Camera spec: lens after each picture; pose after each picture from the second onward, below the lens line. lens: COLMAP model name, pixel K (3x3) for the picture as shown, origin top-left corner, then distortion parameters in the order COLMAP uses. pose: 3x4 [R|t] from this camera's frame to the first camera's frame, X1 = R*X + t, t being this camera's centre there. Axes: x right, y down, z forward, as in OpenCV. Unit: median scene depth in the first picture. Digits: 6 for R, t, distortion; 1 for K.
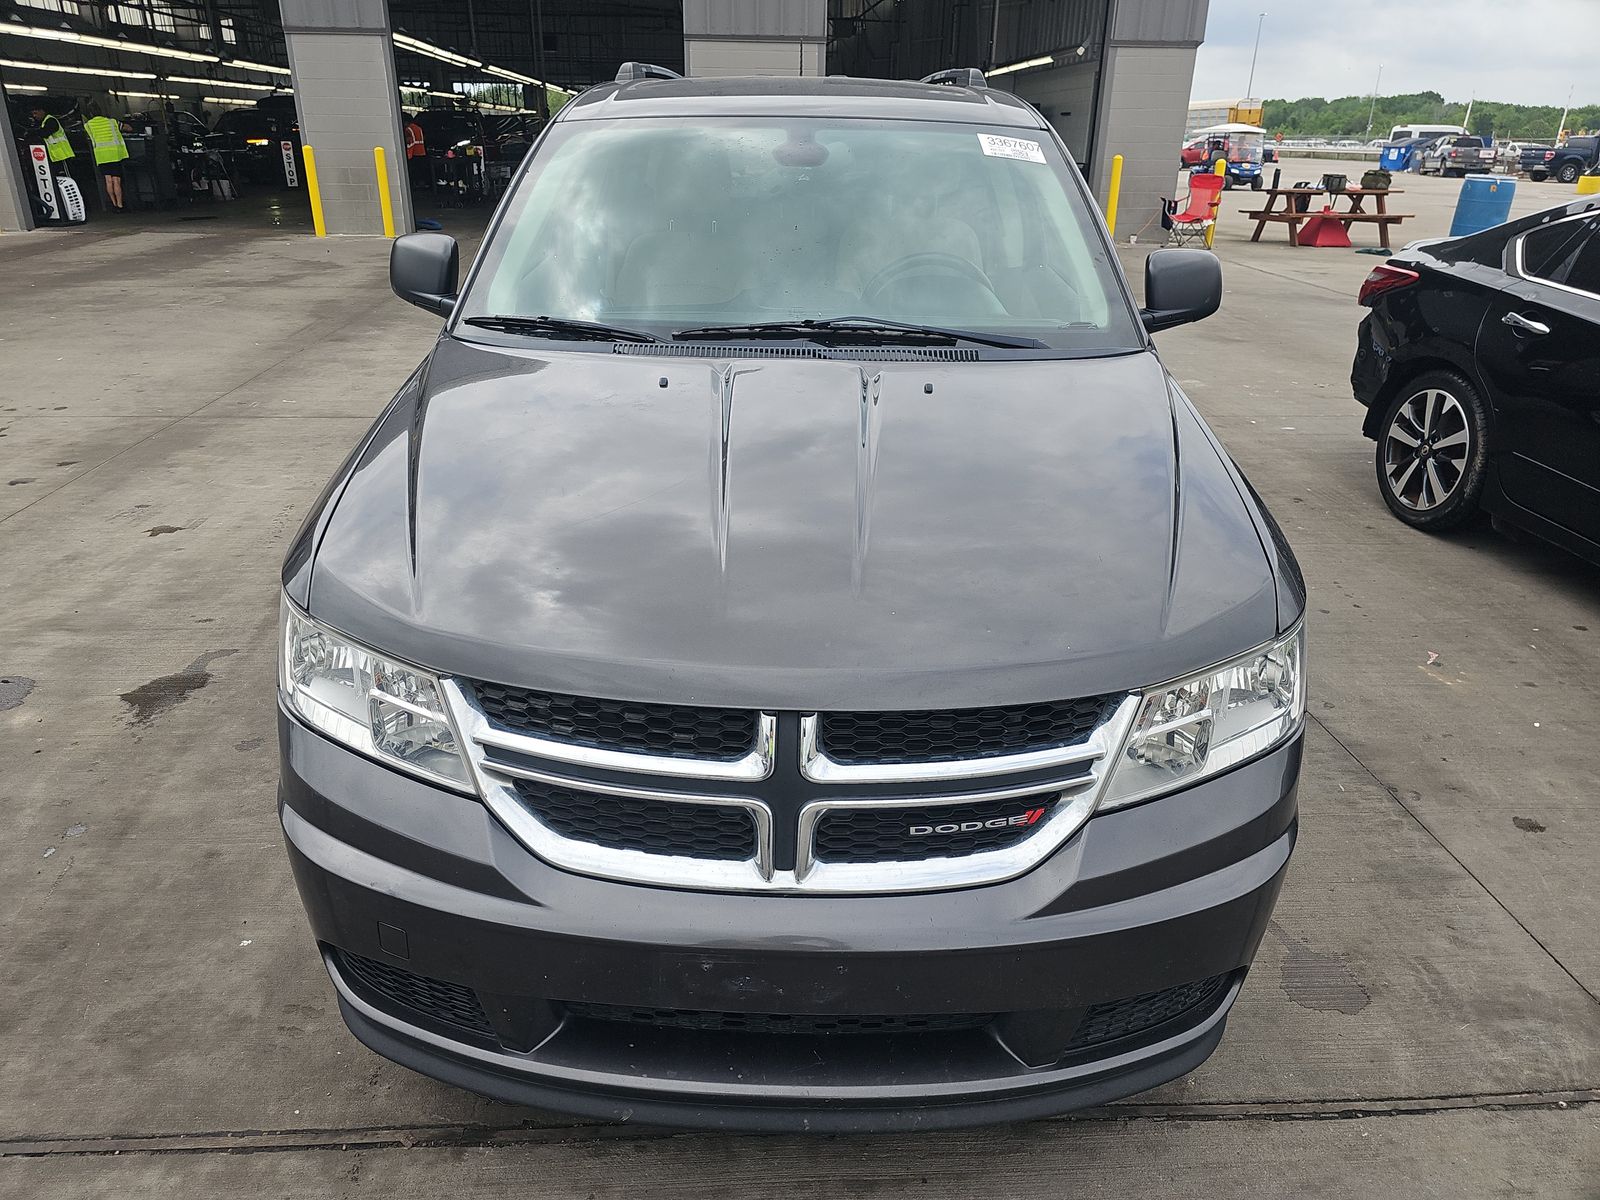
lens RADIAL K [[1042.1, 0, 780.9], [0, 1042.1, 601.6], [0, 0, 1]] dist [0.019516, -0.000573]
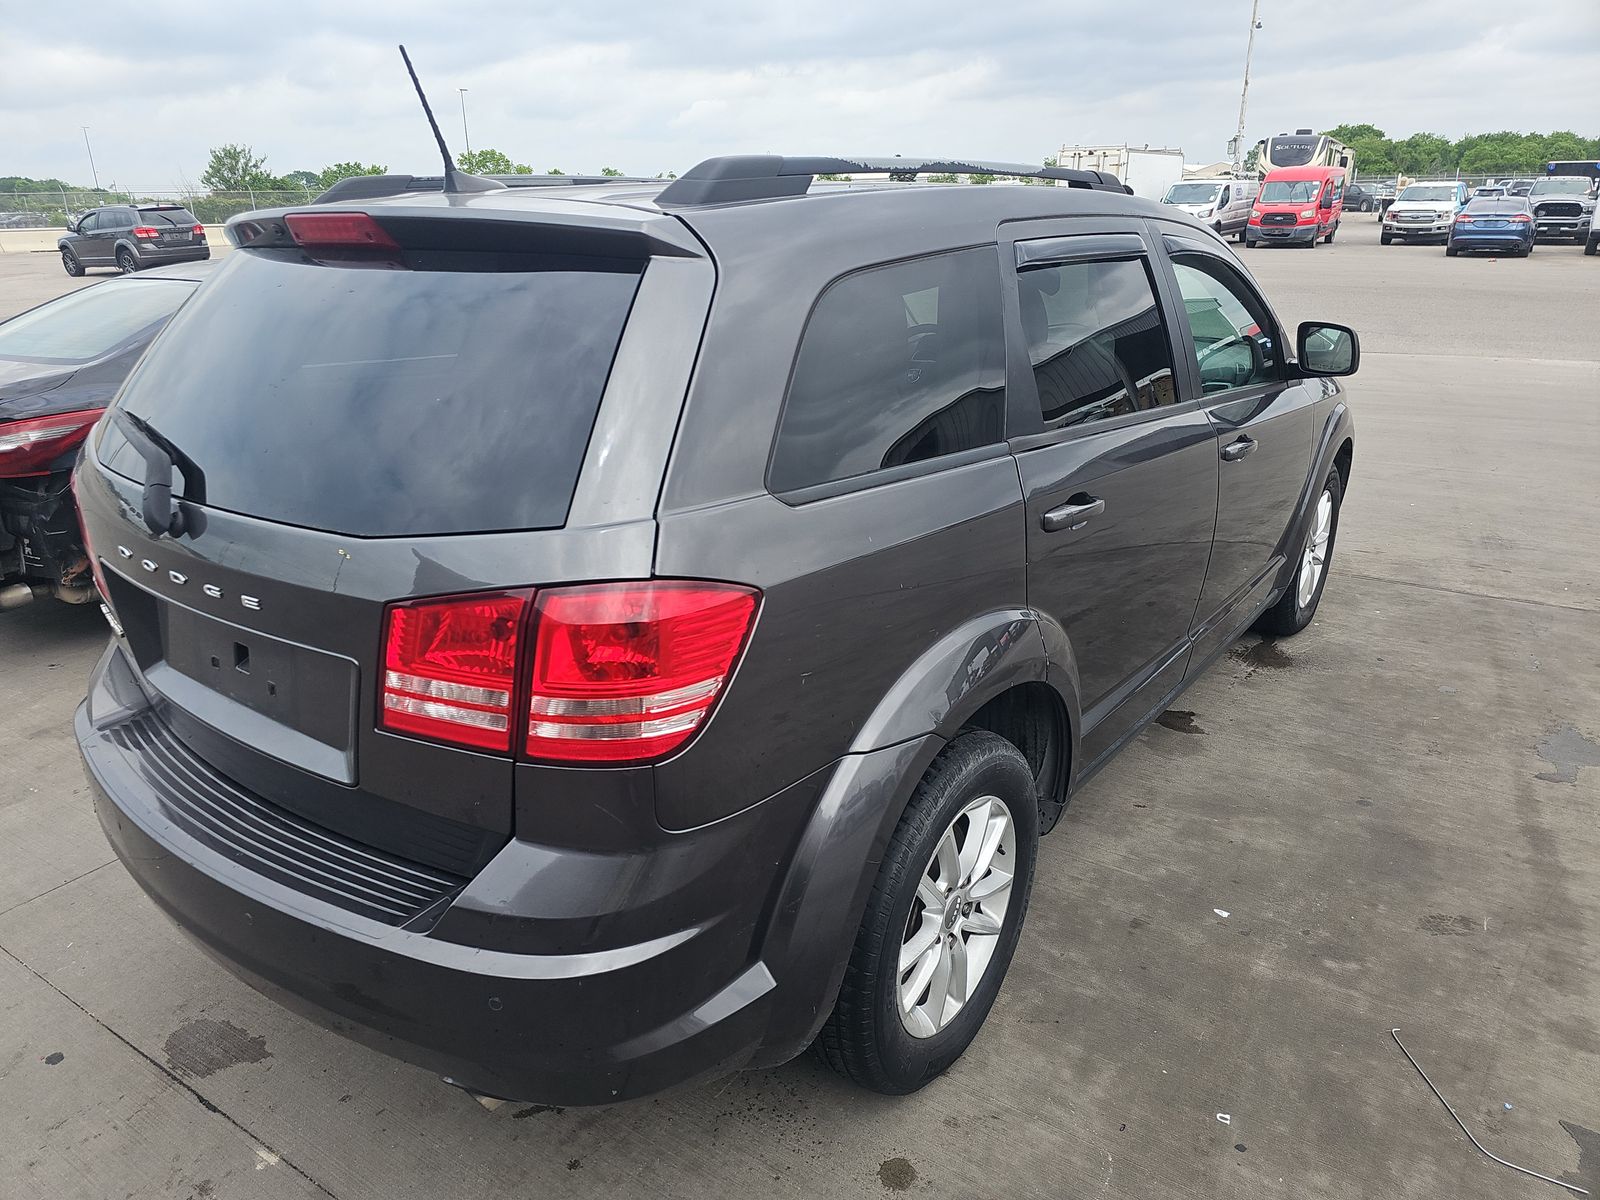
lens RADIAL K [[1066.6, 0, 800.0], [0, 1066.6, 600.0], [0, 0, 1]] dist [-0.001290, -0.007387]
pose [[-0.806366, -0.201829, 0.555913, -0.750124], [0.255226, 0.729179, 0.634947, -1.308370], [-0.533511, 0.653883, -0.536473, 2.712031]]
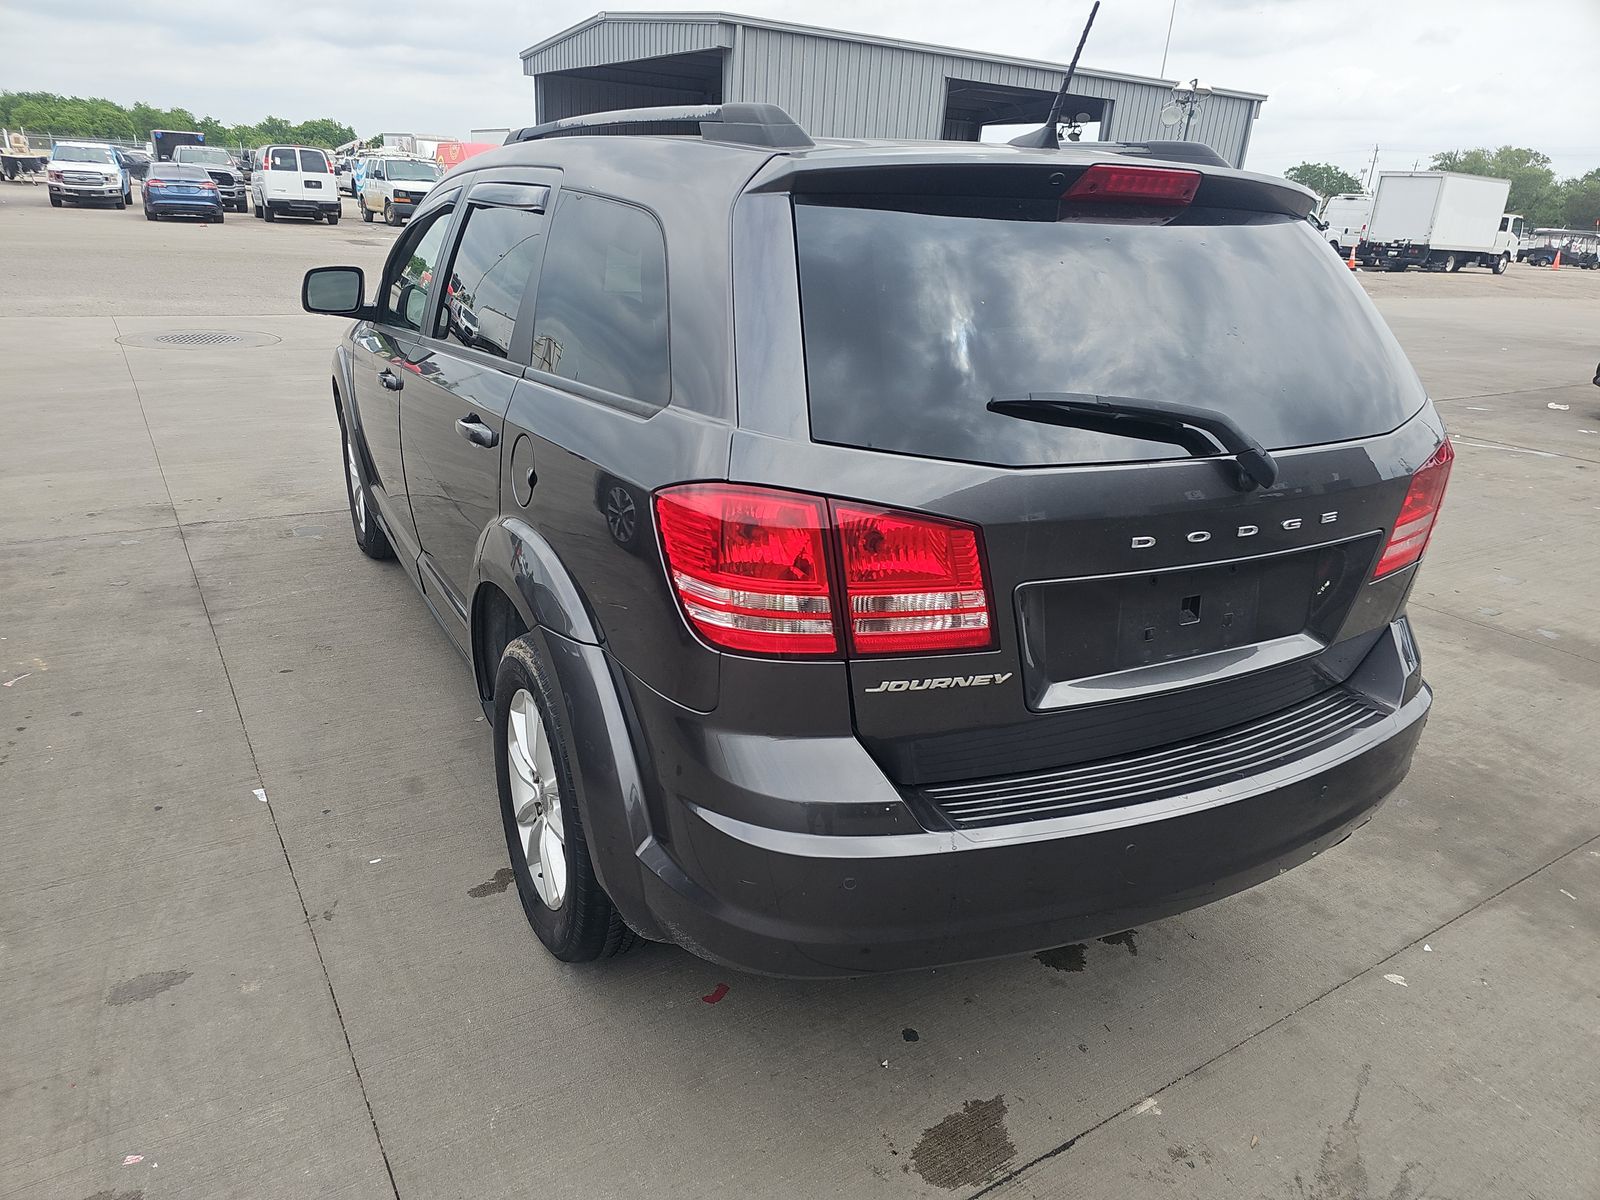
lens RADIAL K [[1066.6, 0, 800.0], [0, 1066.6, 600.0], [0, 0, 1]] dist [-0.001290, -0.007387]
pose [[-0.874547, 0.115611, -0.470959, 0.683669], [-0.258269, 0.710939, 0.654113, -1.333301], [0.410445, 0.693686, -0.591891, 2.898430]]
